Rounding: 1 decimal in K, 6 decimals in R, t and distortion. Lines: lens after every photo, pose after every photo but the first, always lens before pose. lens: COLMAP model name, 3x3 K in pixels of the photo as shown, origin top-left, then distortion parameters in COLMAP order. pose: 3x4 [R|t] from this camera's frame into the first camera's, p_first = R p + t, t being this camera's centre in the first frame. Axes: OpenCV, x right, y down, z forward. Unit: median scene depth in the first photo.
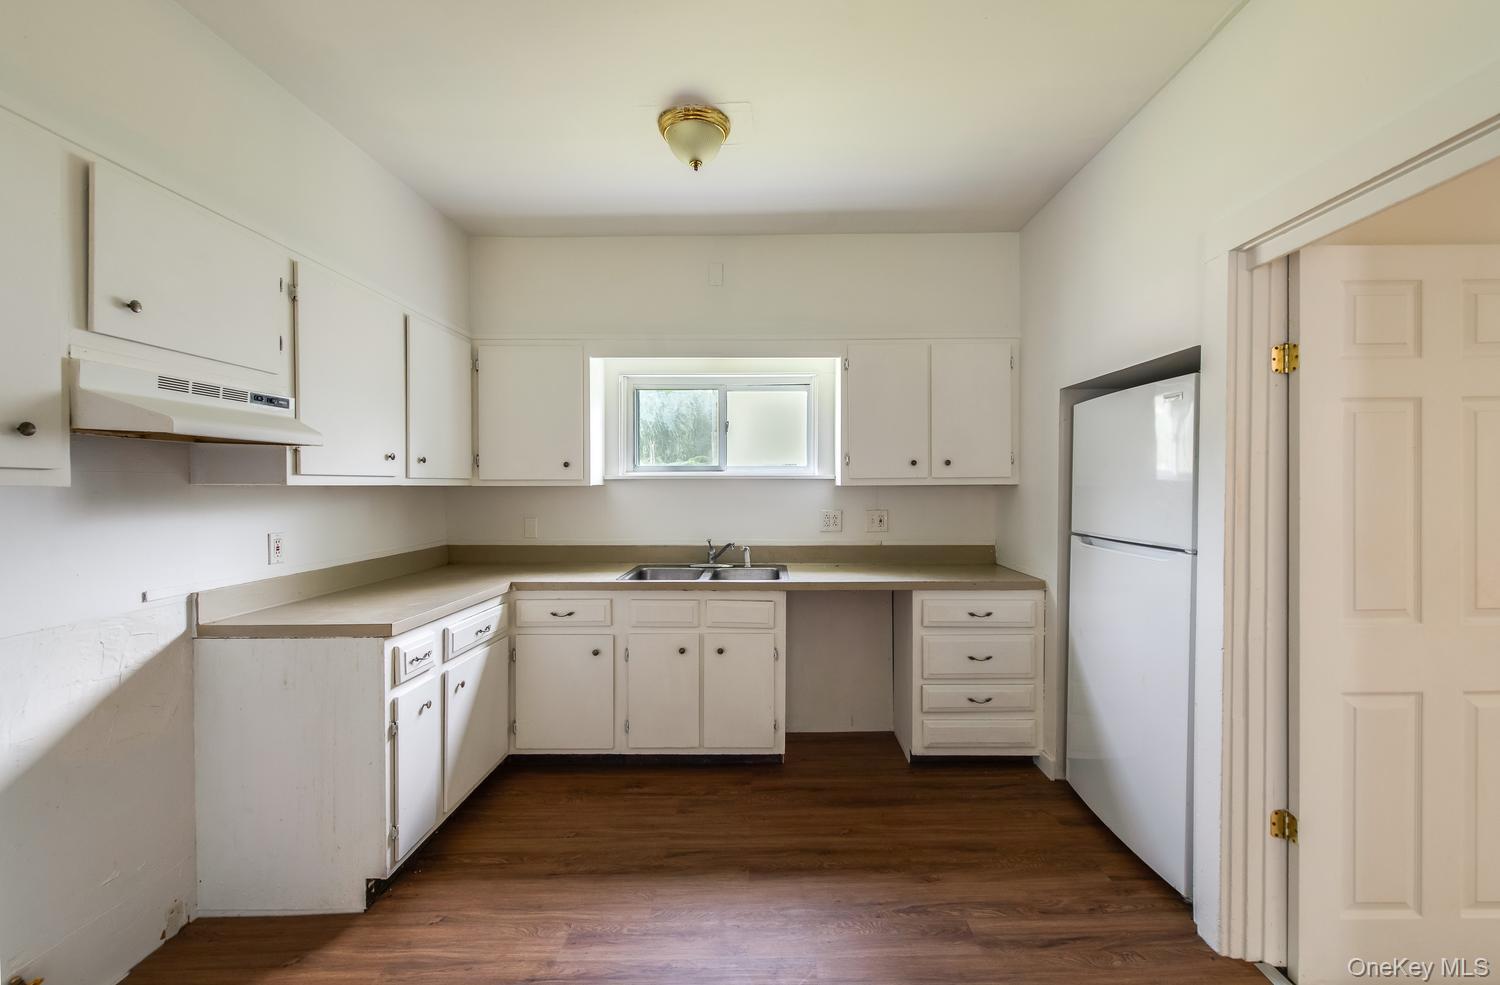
lens RADIAL K [[600.7, 0, 769.2], [0, 600.7, 493.2], [0, 0, 1]] dist [0.001248, -0.001677]
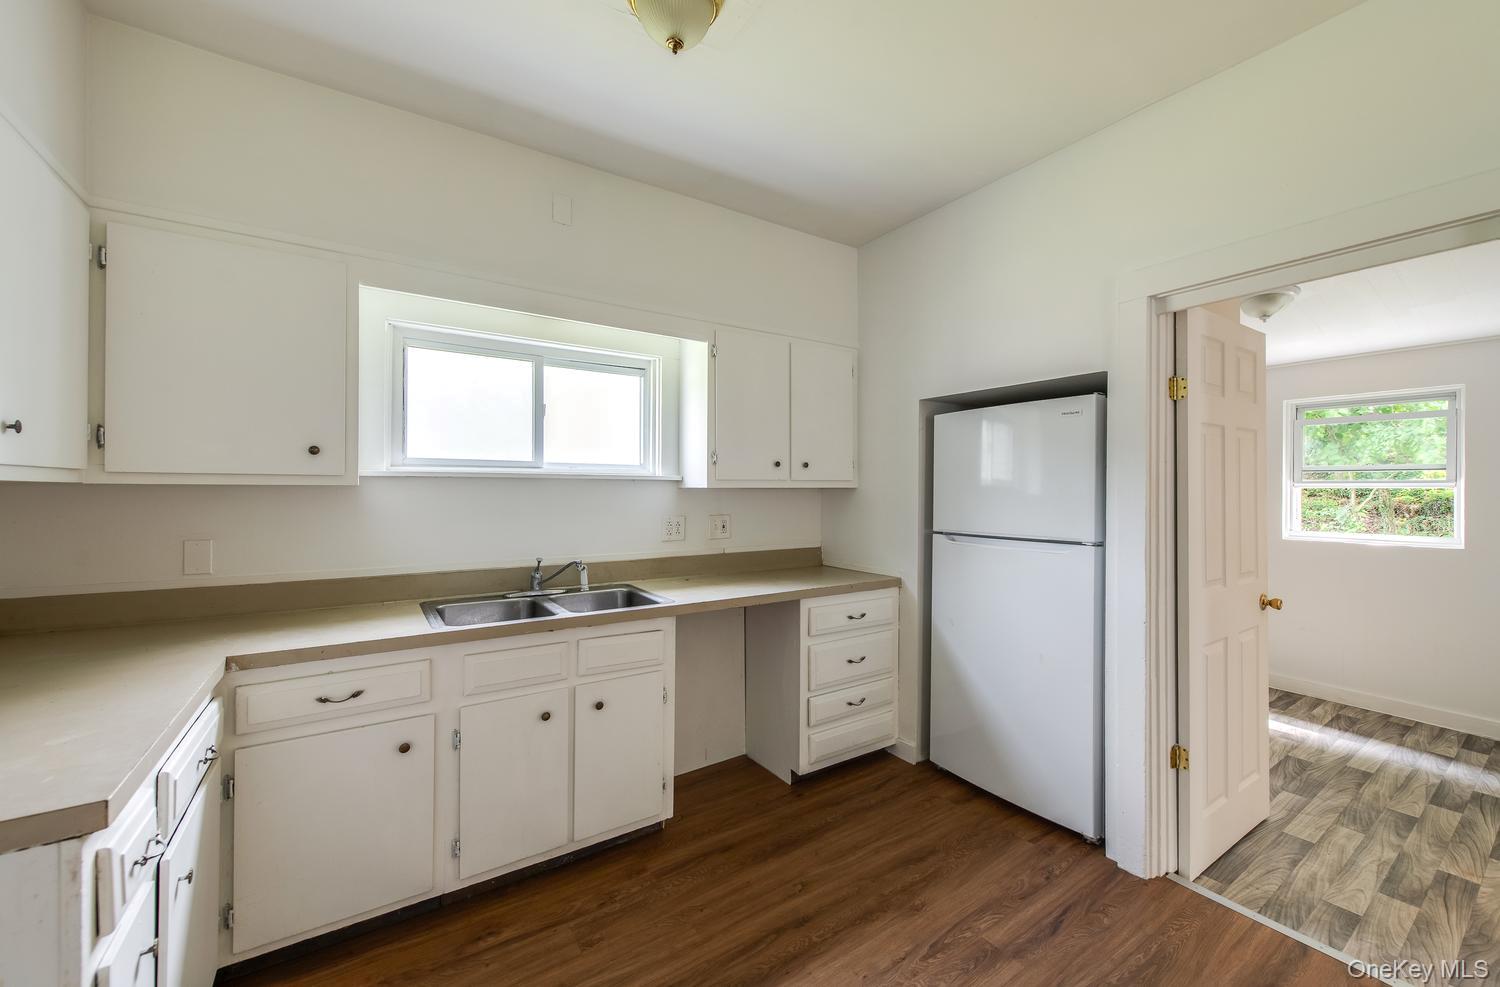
lens RADIAL K [[588.6, 0, 770.0], [0, 588.6, 489.1], [0, 0, 1]] dist [0.003470, -0.001410]
pose [[0.824894, 0.005490, 0.565261, -0.338122], [0.003335, 0.999888, -0.014577, 0.002617], [-0.565278, 0.013910, 0.824783, 0.276110]]
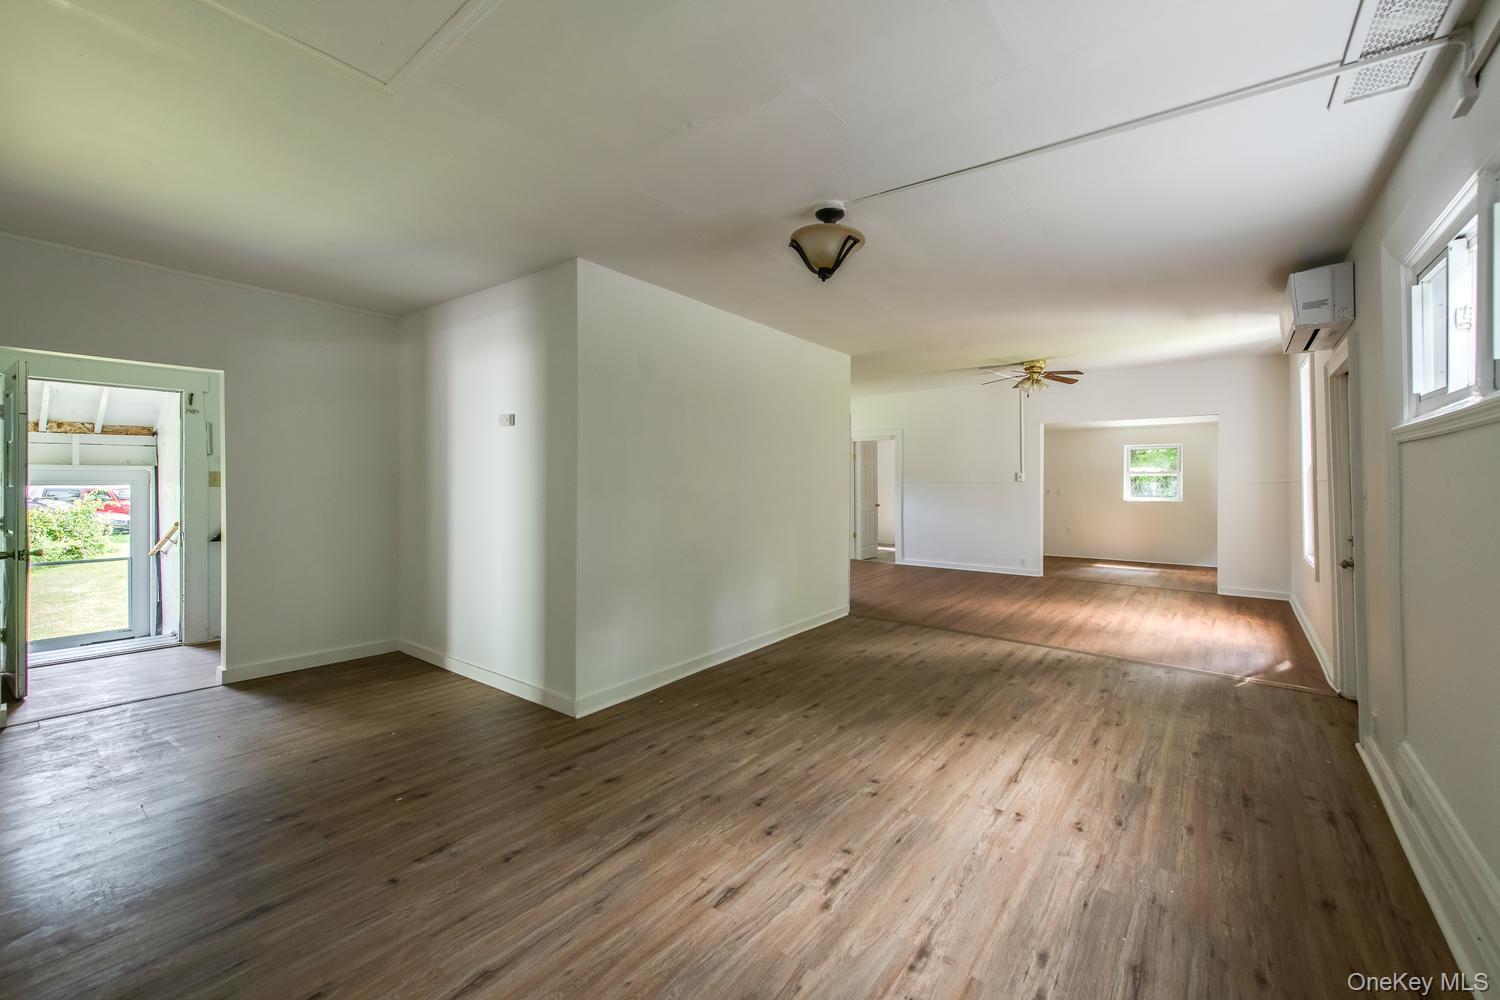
lens RADIAL K [[590.4, 0, 748.1], [0, 590.4, 490.9], [0, 0, 1]] dist [0.011690, -0.003785]
pose [[0.628463, -0.012154, 0.777744, -2.683298], [0.011301, 0.999915, 0.006495, 0.037266], [-0.777757, 0.004708, 0.628547, -1.149491]]
